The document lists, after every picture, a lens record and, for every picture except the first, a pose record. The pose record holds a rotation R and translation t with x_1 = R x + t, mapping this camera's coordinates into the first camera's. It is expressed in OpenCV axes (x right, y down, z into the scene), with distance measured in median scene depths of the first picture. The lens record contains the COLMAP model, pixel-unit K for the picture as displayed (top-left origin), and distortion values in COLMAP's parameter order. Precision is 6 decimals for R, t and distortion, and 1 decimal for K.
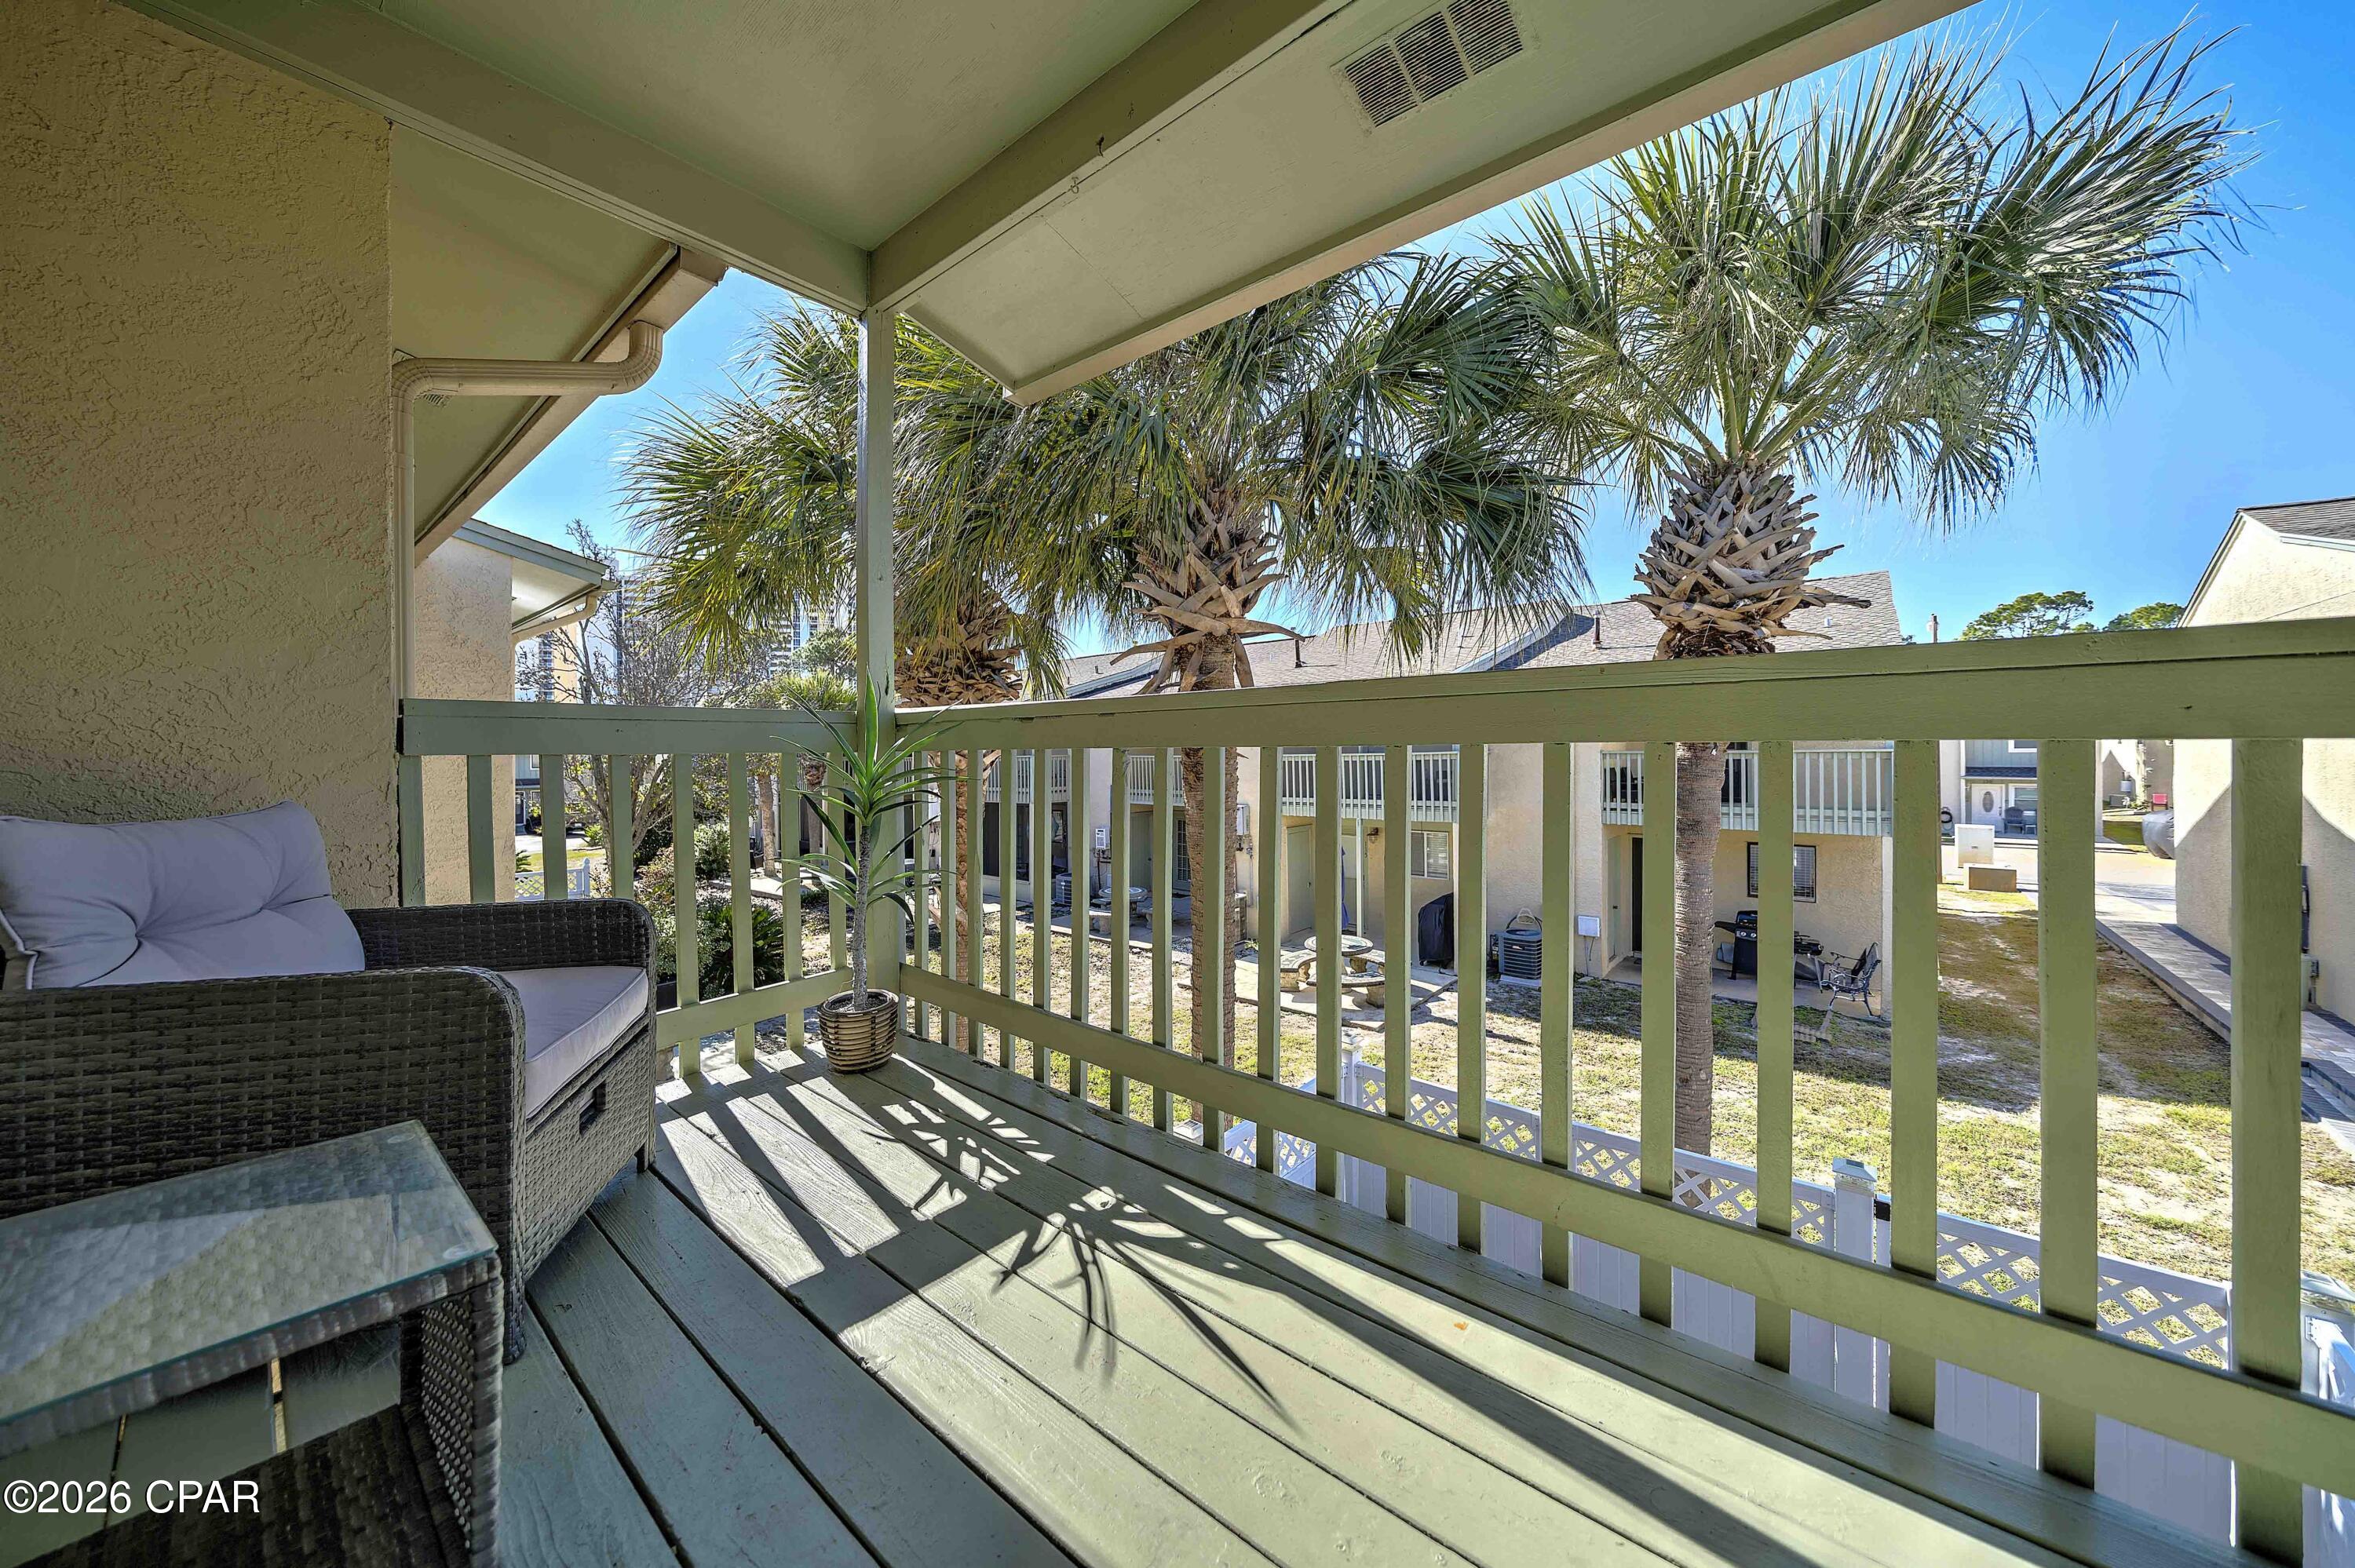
lens RADIAL K [[820.0, 0, 1177.9], [0, 820.0, 747.4], [0, 0, 1]] dist [0.000056, 0.000028]
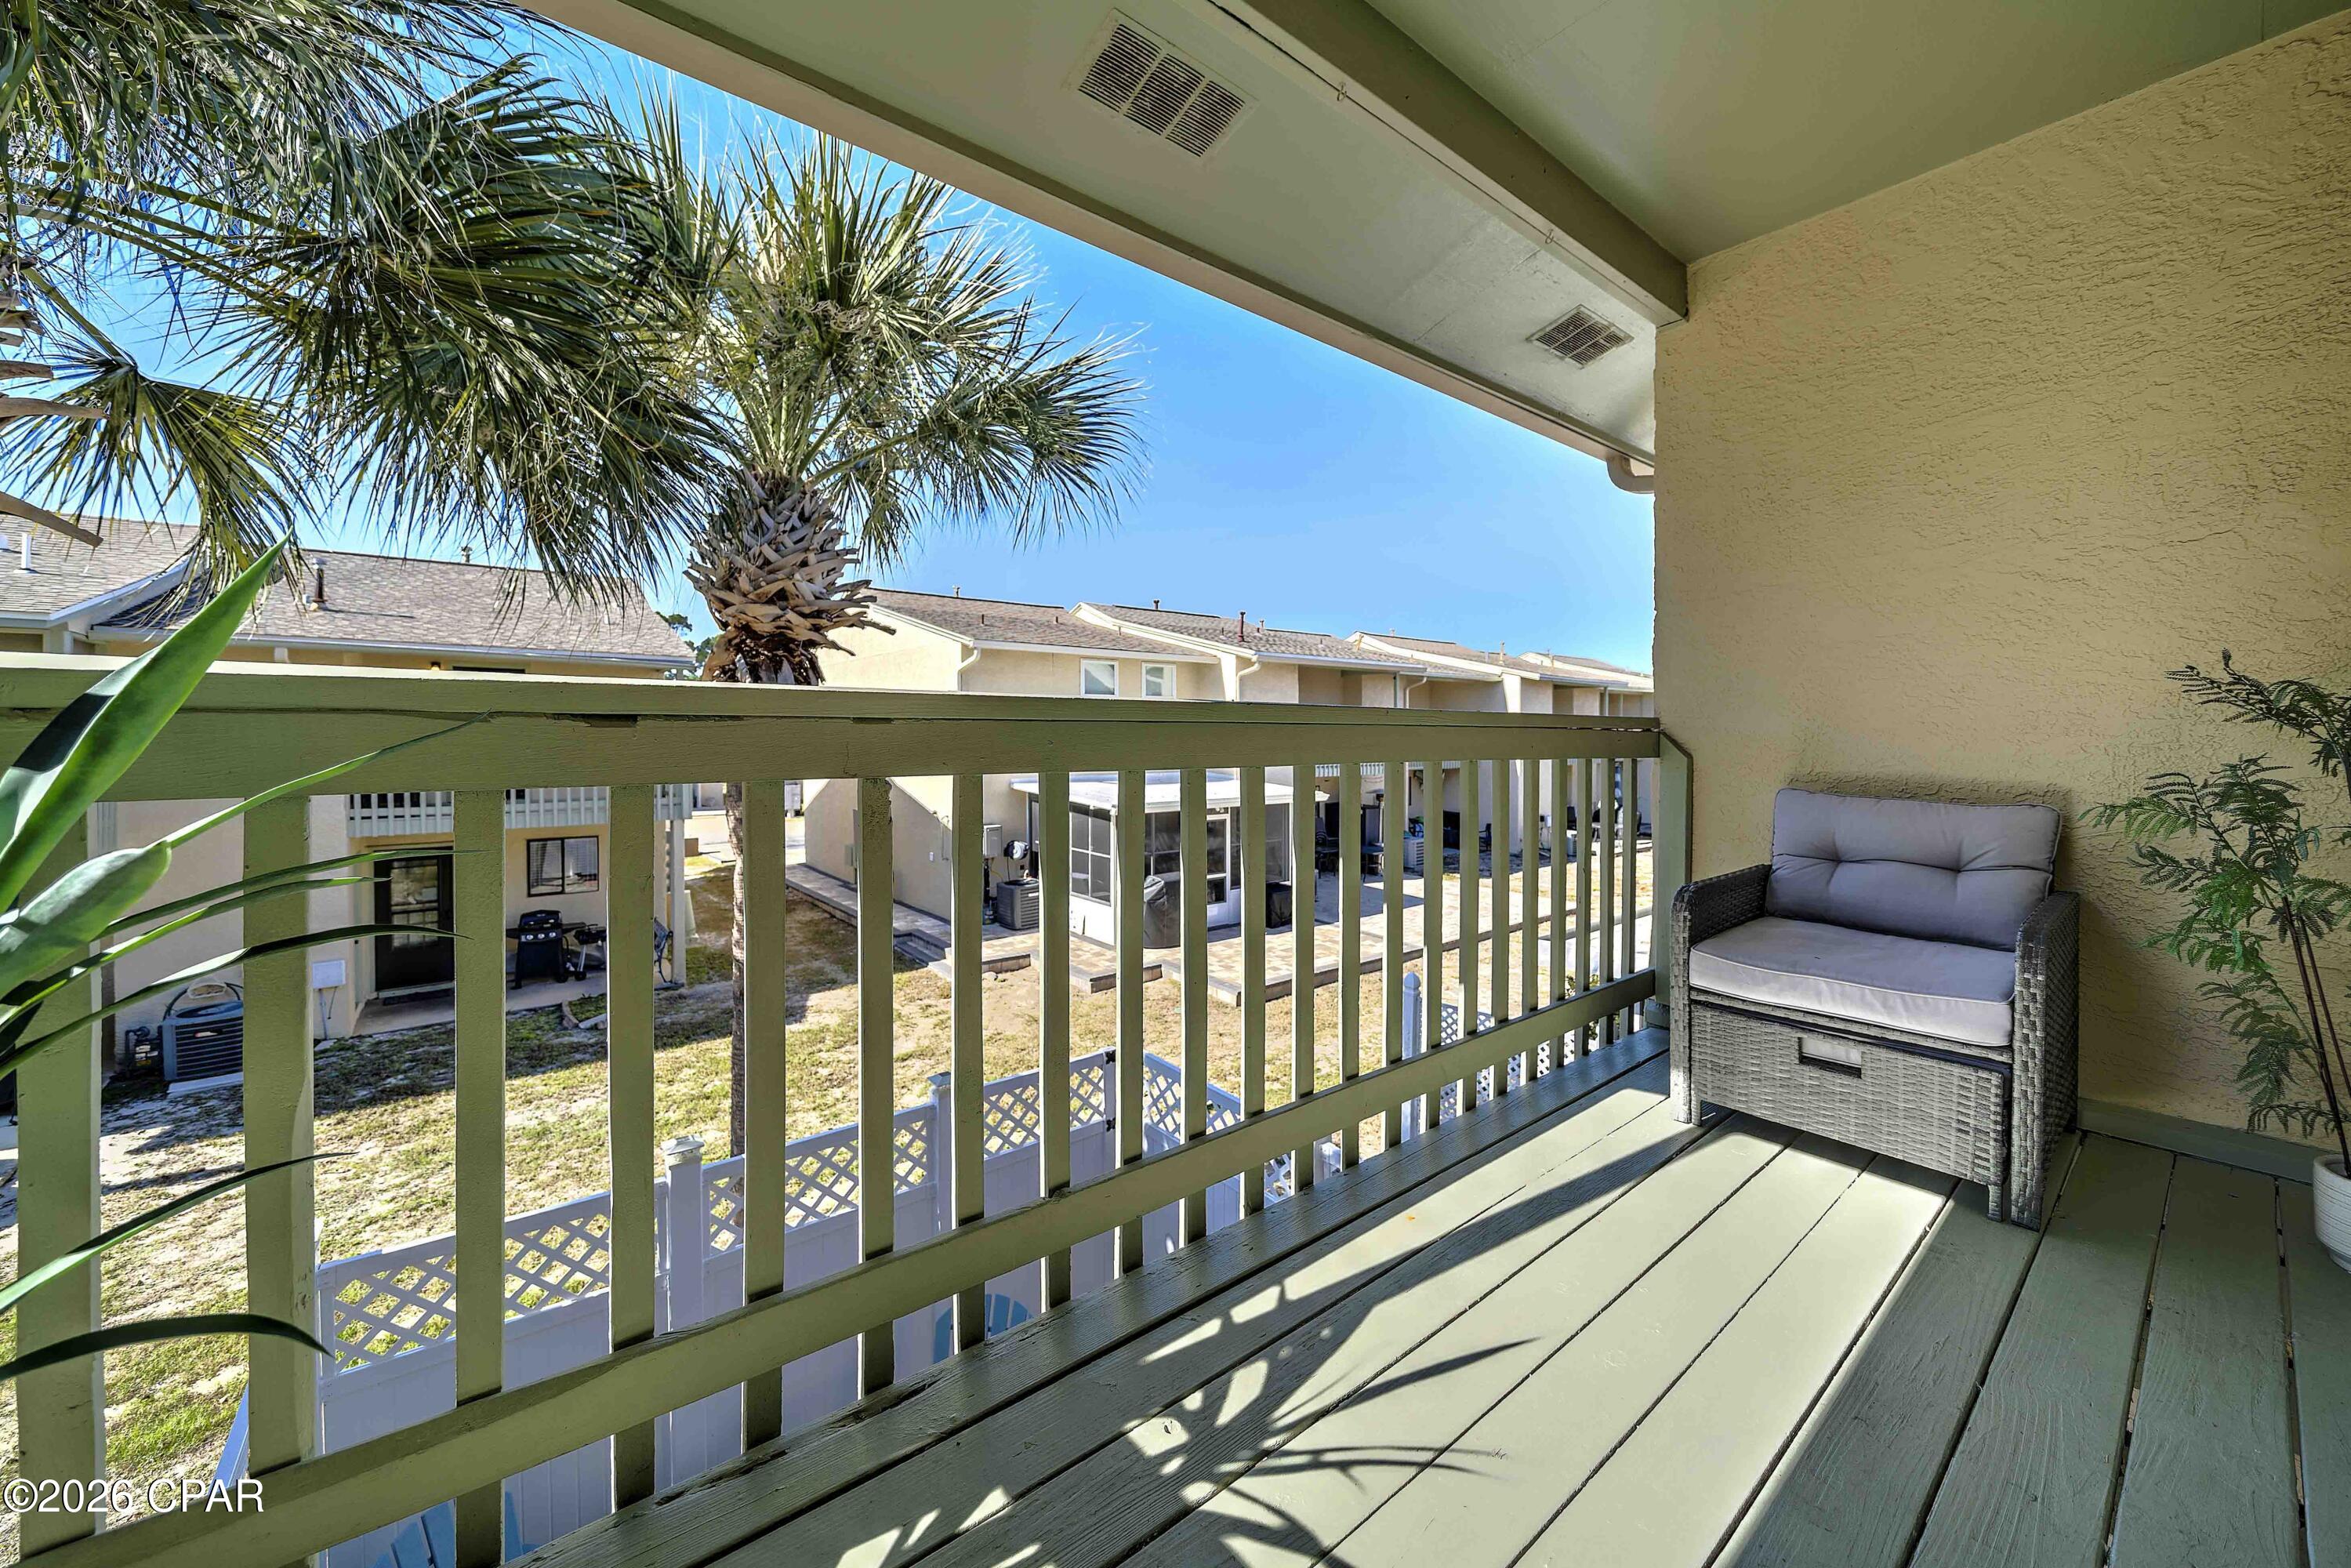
lens RADIAL K [[818.8, 0, 1175.9], [0, 818.8, 747.5], [0, 0, 1]] dist [0.000056, 0.000028]
pose [[0.222298, -0.006651, 0.974956, -0.776238], [-0.005819, 0.999950, 0.008148, -0.037368], [-0.974961, -0.007484, 0.222248, 0.849742]]
